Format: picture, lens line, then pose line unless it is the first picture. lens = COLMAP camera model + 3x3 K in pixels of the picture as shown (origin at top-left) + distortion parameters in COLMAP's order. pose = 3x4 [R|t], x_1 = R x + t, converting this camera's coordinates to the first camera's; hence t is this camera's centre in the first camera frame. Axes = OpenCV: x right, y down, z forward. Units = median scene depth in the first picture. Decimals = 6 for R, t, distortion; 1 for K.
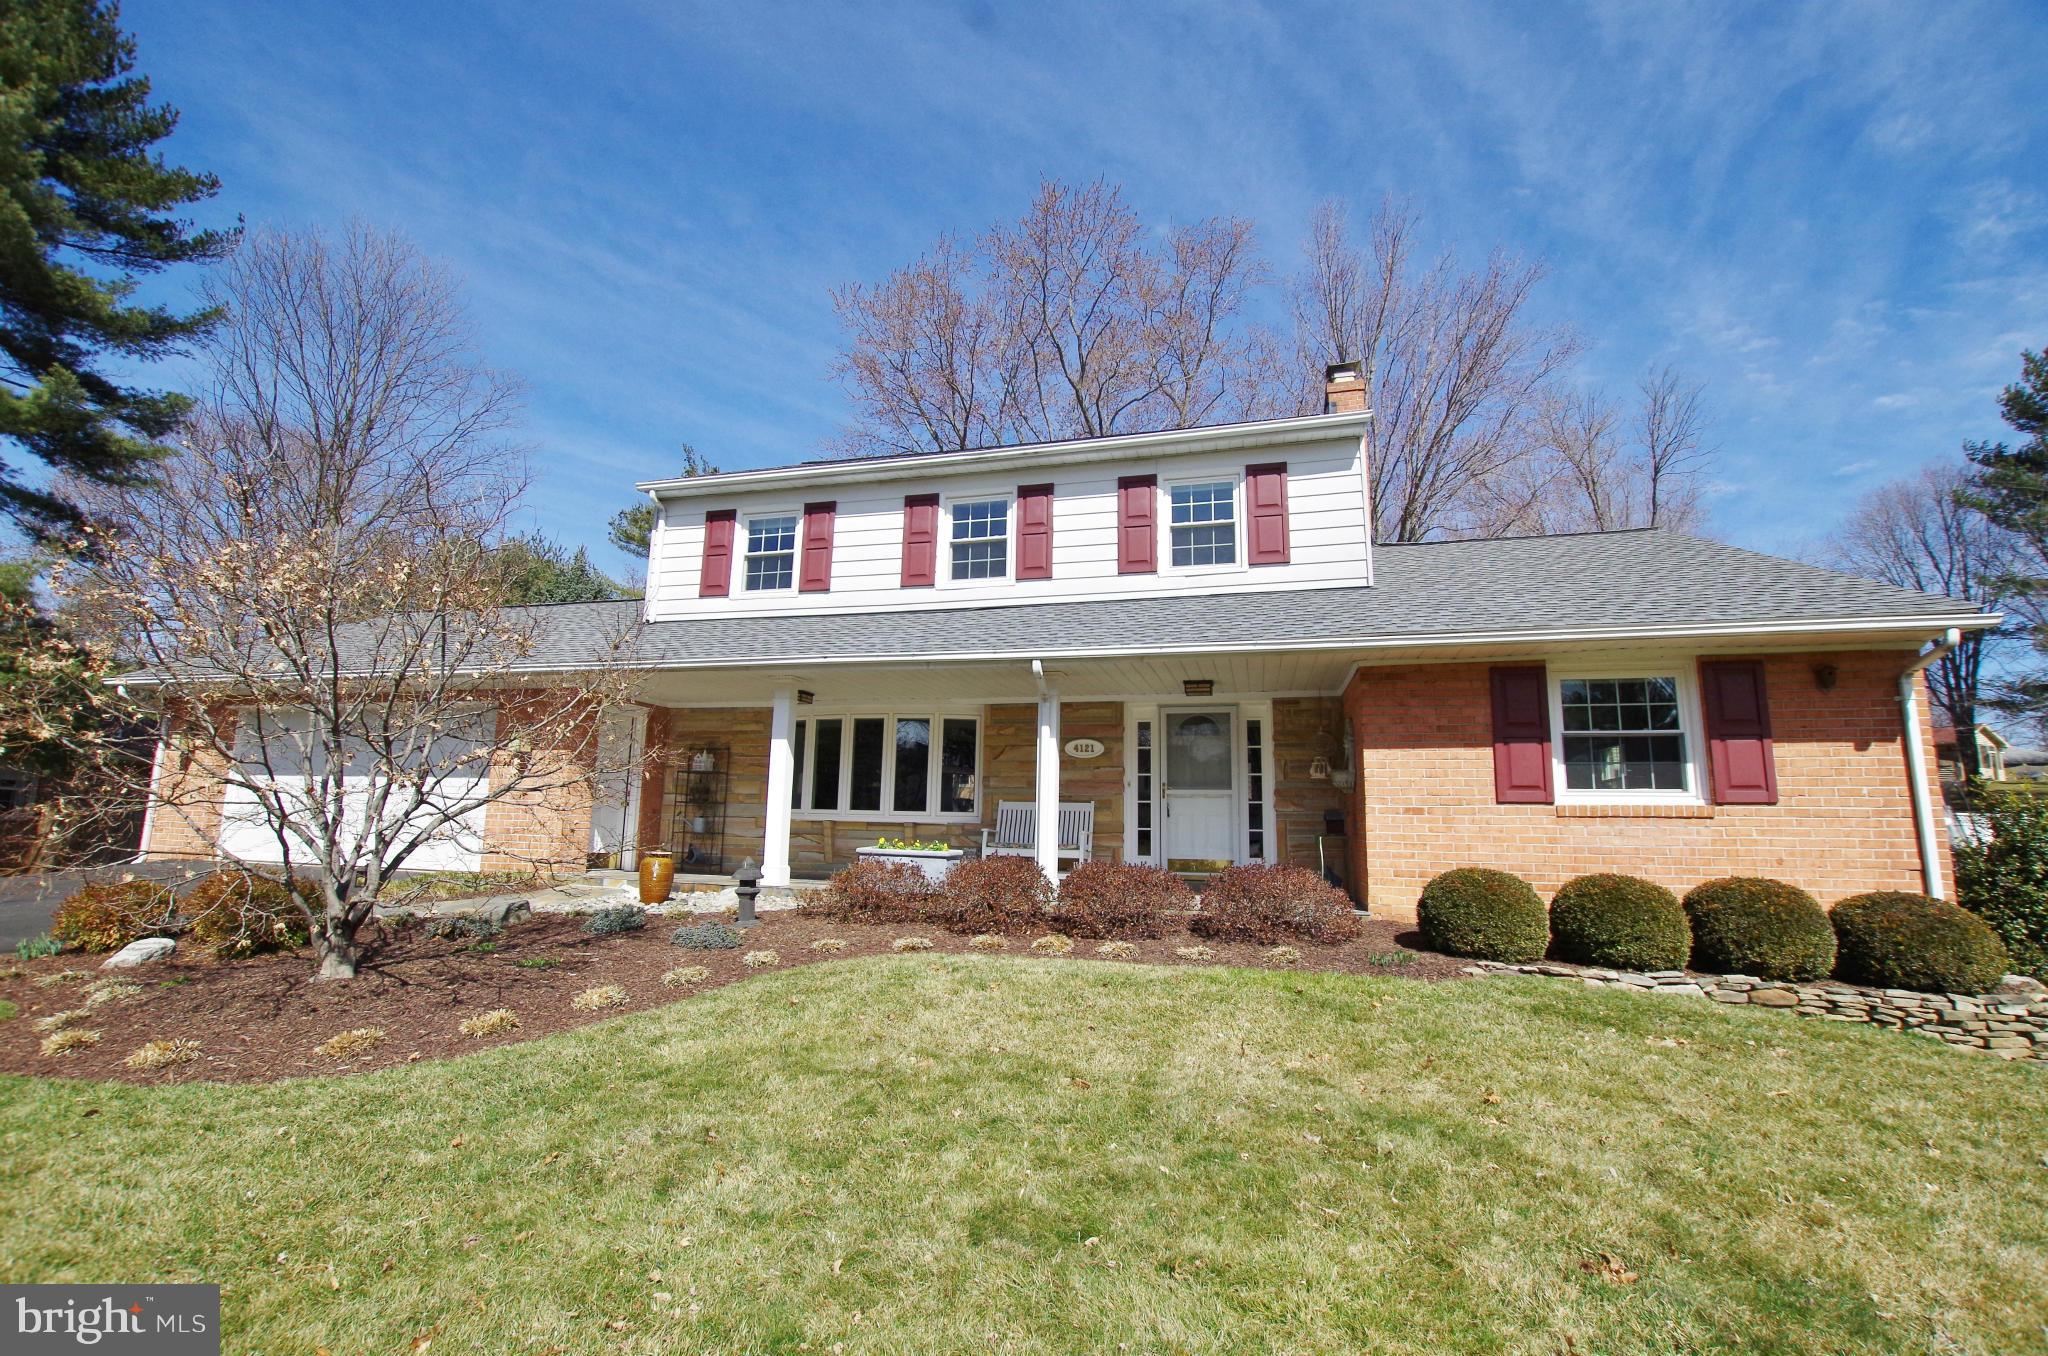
lens RADIAL K [[900.8, 0, 1013.5], [0, 900.8, 680.8], [0, 0, 1]] dist [-0.039551, 0.007995]
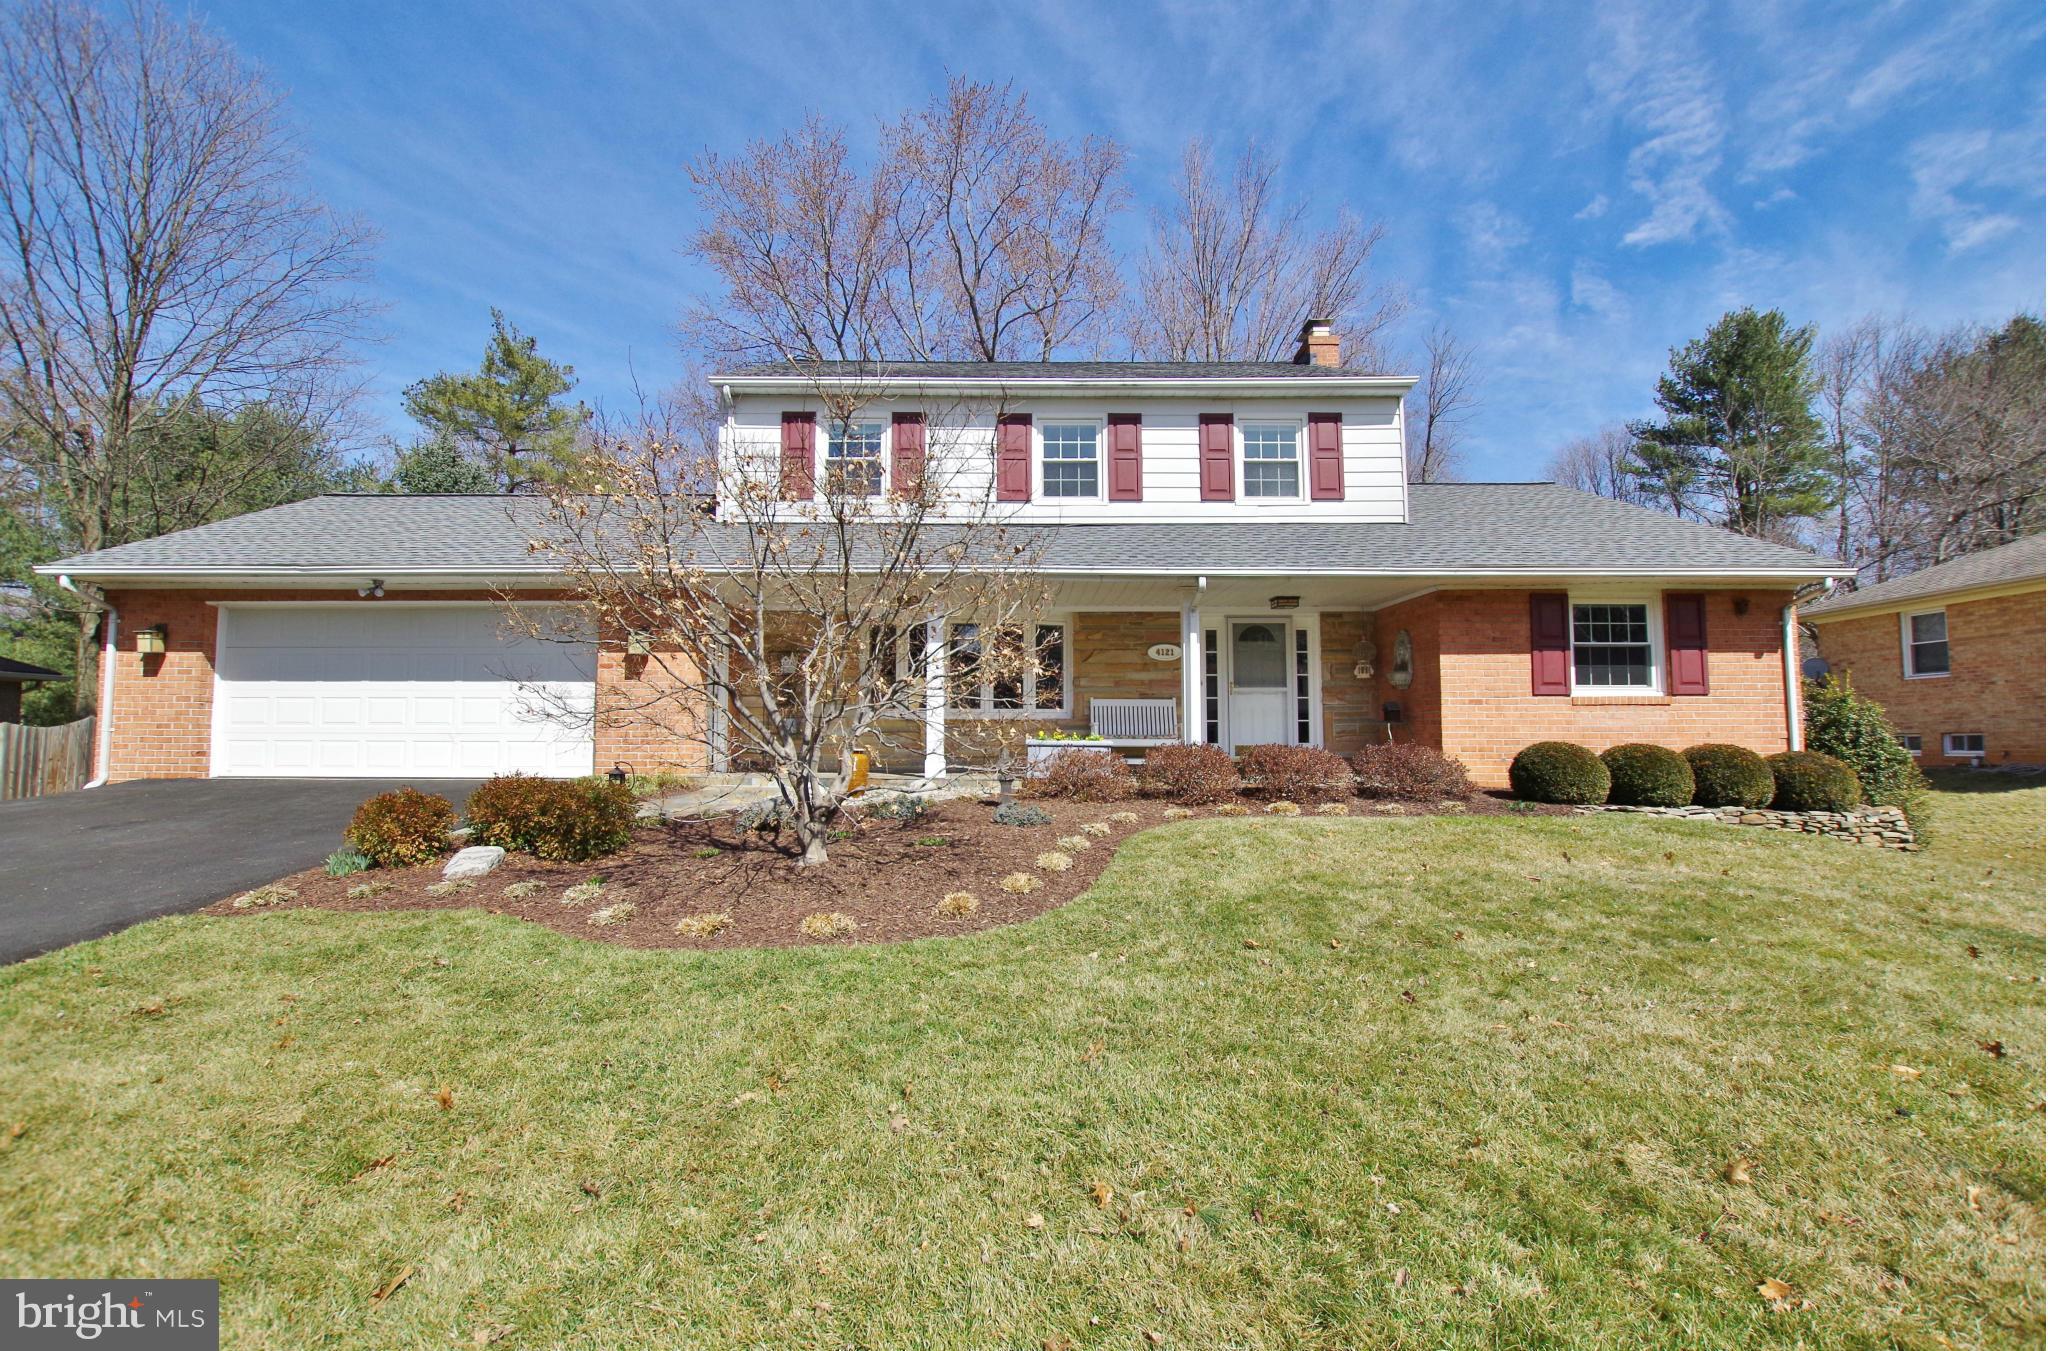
lens RADIAL K [[900.8, 0, 1013.5], [0, 900.8, 678.3], [0, 0, 1]] dist [-0.039551, 0.007995]
pose [[0.962541, -0.002875, 0.271121, -0.437398], [-0.025163, 0.994681, 0.099882, -0.001827], [-0.269966, -0.102963, 0.957349, -0.052428]]
